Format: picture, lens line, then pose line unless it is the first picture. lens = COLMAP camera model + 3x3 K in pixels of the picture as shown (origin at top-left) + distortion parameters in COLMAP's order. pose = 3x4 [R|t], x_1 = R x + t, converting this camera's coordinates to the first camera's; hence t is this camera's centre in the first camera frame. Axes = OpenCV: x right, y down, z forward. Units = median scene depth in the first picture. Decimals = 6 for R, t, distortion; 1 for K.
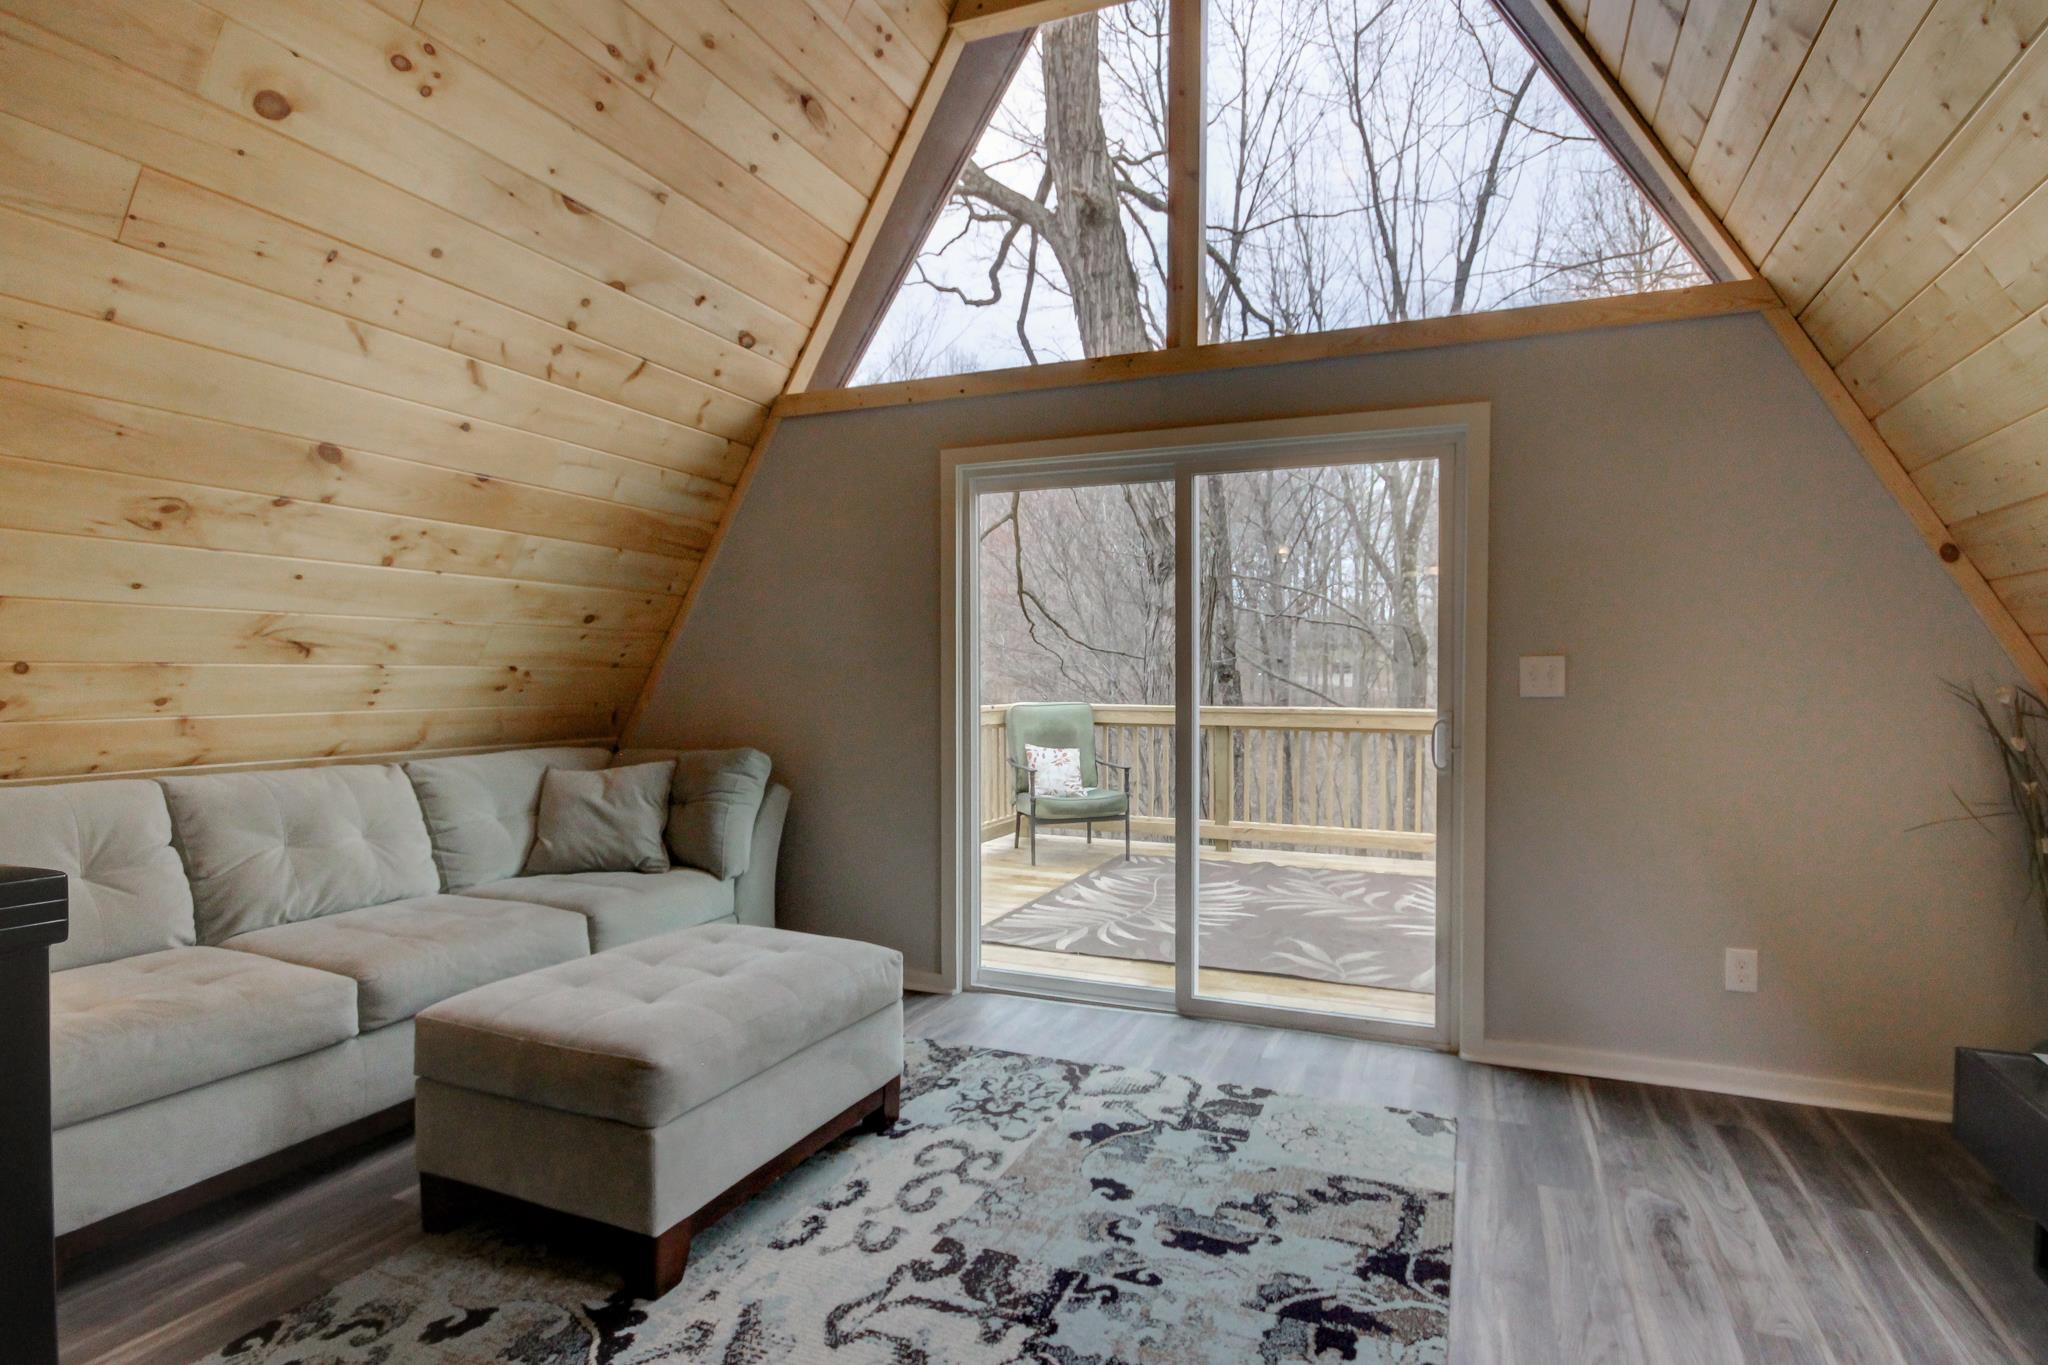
lens RADIAL K [[1181.8, 0, 1022.4], [0, 1181.8, 693.9], [0, 0, 1]] dist [0.004933, 0.002545]
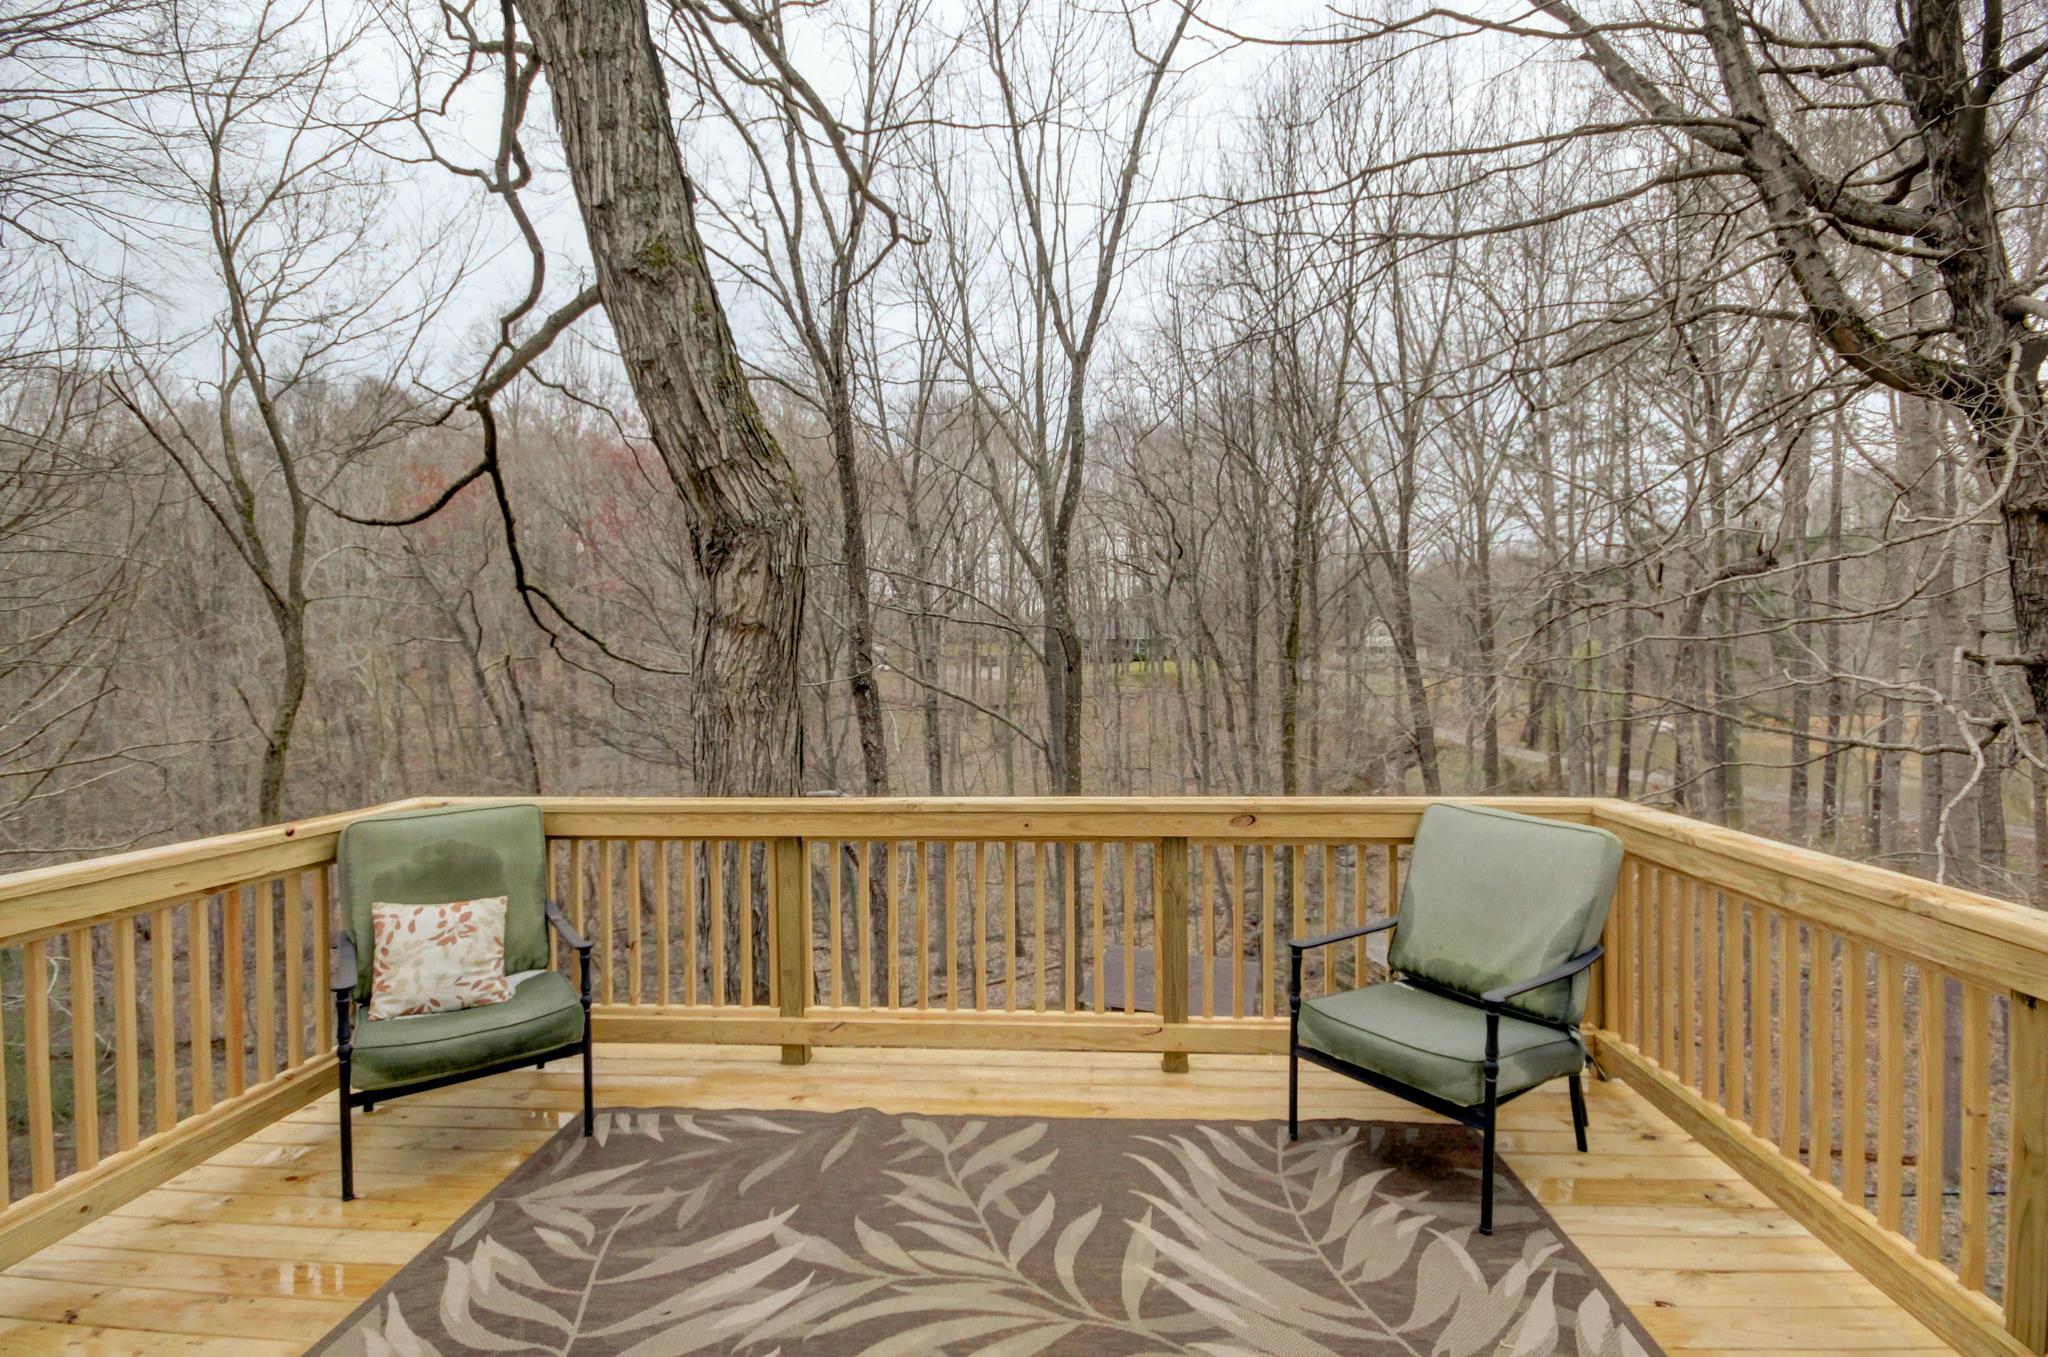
lens RADIAL K [[948.7, 0, 1016.0], [0, 948.7, 703.8], [0, 0, 1]] dist [-0.001252, -0.000155]
pose [[0.957193, -0.024812, 0.288385, 0.122229], [0.013700, 0.999086, 0.040486, -0.043603], [-0.289126, -0.034802, 0.956658, 0.467882]]
